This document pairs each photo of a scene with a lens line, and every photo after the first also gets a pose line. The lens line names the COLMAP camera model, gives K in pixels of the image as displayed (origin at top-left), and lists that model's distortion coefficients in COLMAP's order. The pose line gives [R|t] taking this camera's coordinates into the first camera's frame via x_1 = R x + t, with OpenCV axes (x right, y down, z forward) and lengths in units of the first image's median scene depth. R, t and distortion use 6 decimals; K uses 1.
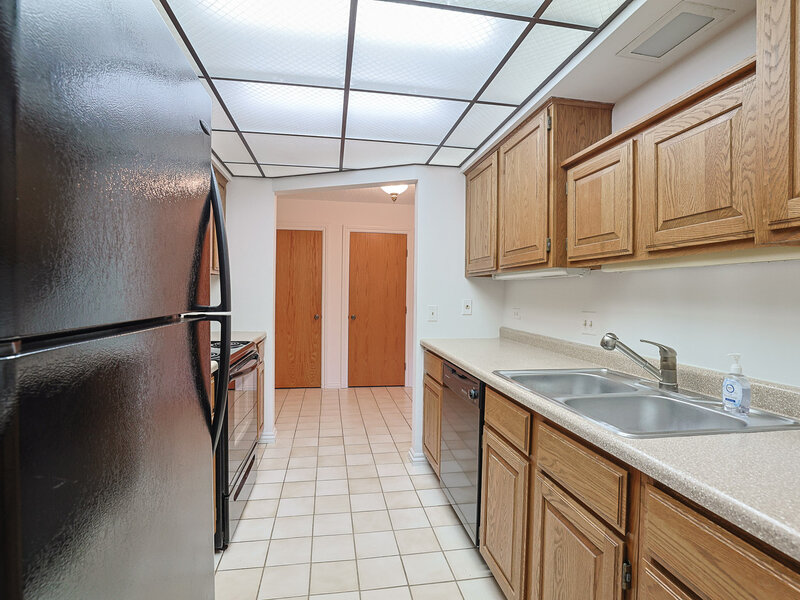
lens RADIAL K [[419.8, 0, 397.1], [0, 419.8, 297.6], [0, 0, 1]] dist [-0.056350, 0.023180]
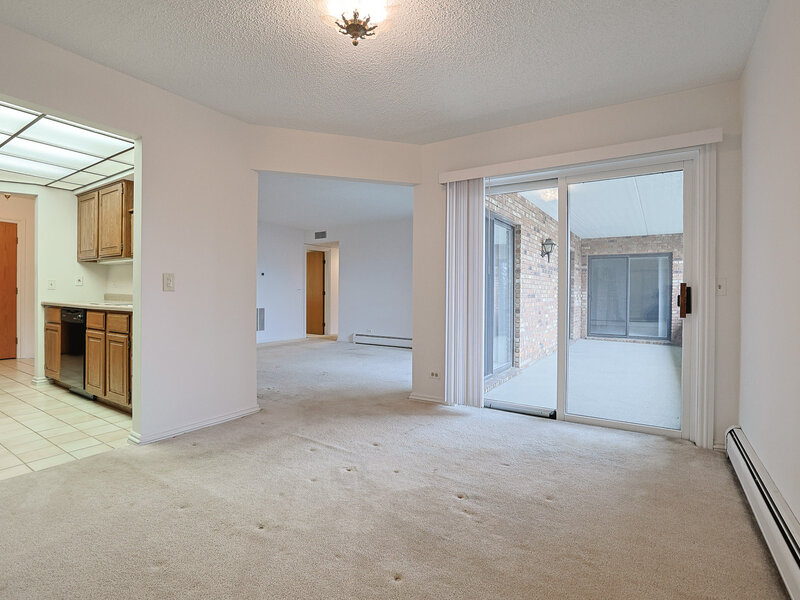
lens RADIAL K [[419.8, 0, 397.1], [0, 419.8, 297.6], [0, 0, 1]] dist [-0.056350, 0.023180]
pose [[0.690562, -0.014814, 0.723121, -0.132550], [0.005894, 0.999872, 0.014855, 0.076690], [-0.723249, -0.005996, 0.690561, -1.018283]]
